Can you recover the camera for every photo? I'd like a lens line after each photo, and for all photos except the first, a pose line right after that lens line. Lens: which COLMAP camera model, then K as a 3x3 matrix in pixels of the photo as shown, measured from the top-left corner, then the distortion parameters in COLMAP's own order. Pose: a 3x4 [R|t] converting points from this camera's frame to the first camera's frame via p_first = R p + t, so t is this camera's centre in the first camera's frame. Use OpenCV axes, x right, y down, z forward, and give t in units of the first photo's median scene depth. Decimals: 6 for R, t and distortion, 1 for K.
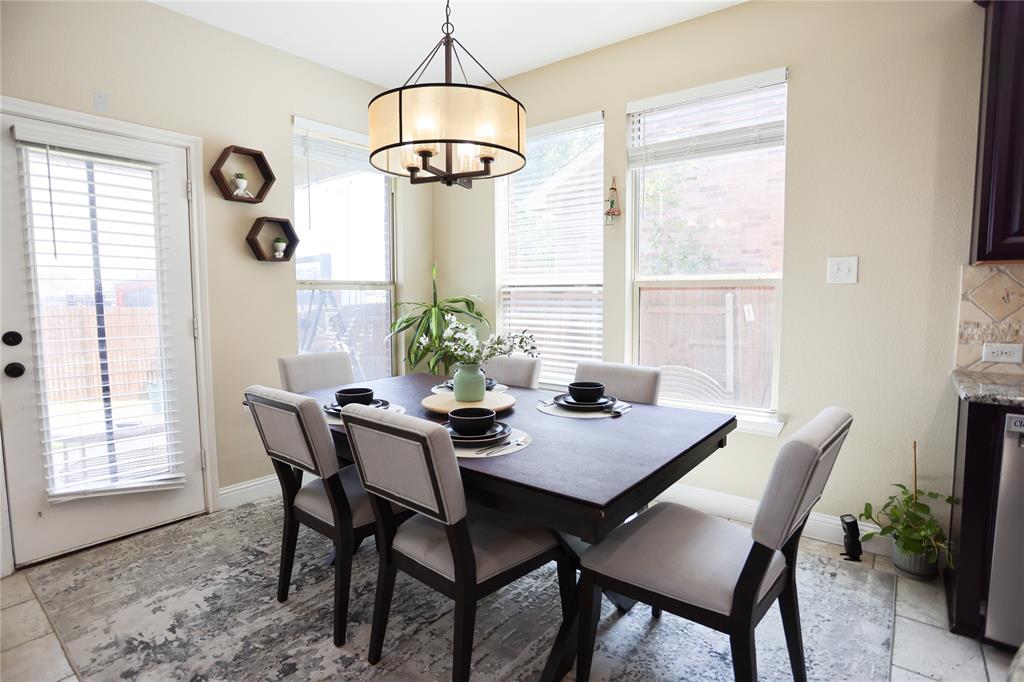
lens RADIAL K [[525.4, 0, 506.4], [0, 525.4, 342.4], [0, 0, 1]] dist [-0.074296, 0.032230]
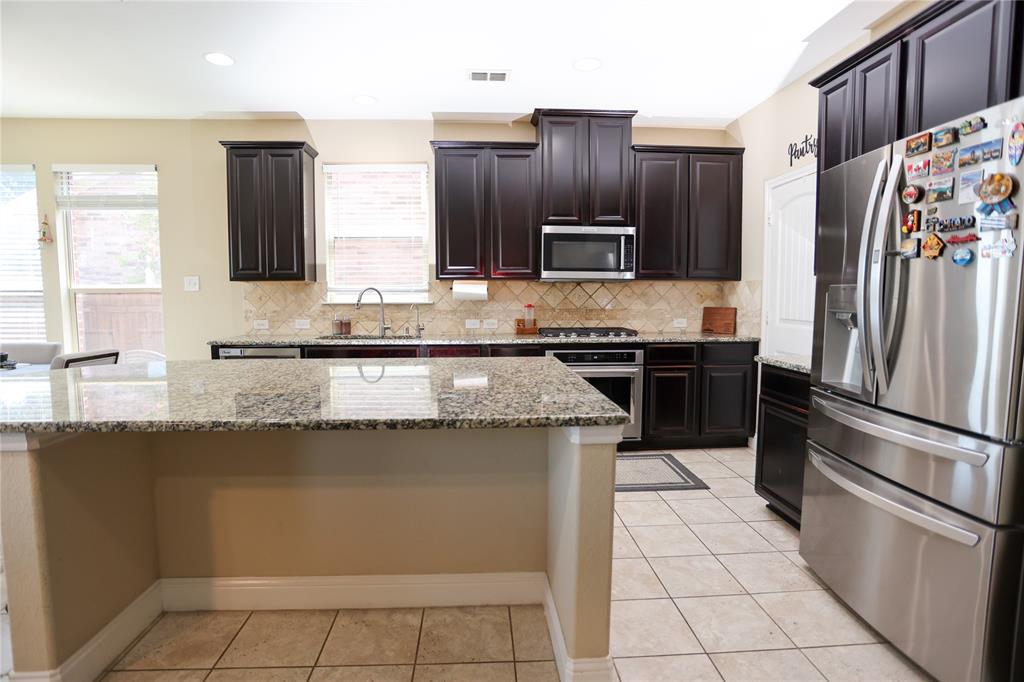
lens RADIAL K [[525.4, 0, 506.4], [0, 525.4, 342.4], [0, 0, 1]] dist [-0.074296, 0.032230]
pose [[0.749176, -0.057429, 0.659877, 0.245295], [0.058830, 0.998066, 0.020071, 0.081484], [-0.659753, 0.023784, 0.751106, -0.930879]]
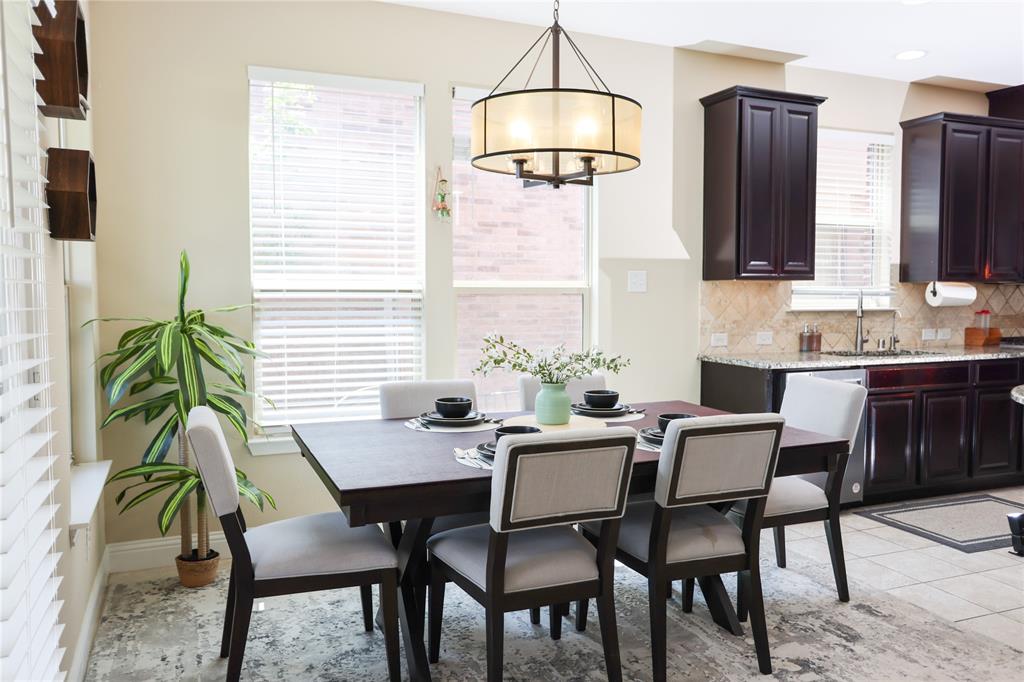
lens RADIAL K [[782.4, 0, 512.0], [0, 782.4, 341.0], [0, 0, 1]] dist [0.001296, 0.008563]
pose [[0.478502, -0.051274, 0.876588, -0.998296], [0.076647, 0.996922, 0.016474, -0.045175], [-0.874735, 0.059305, 0.480960, 0.309516]]
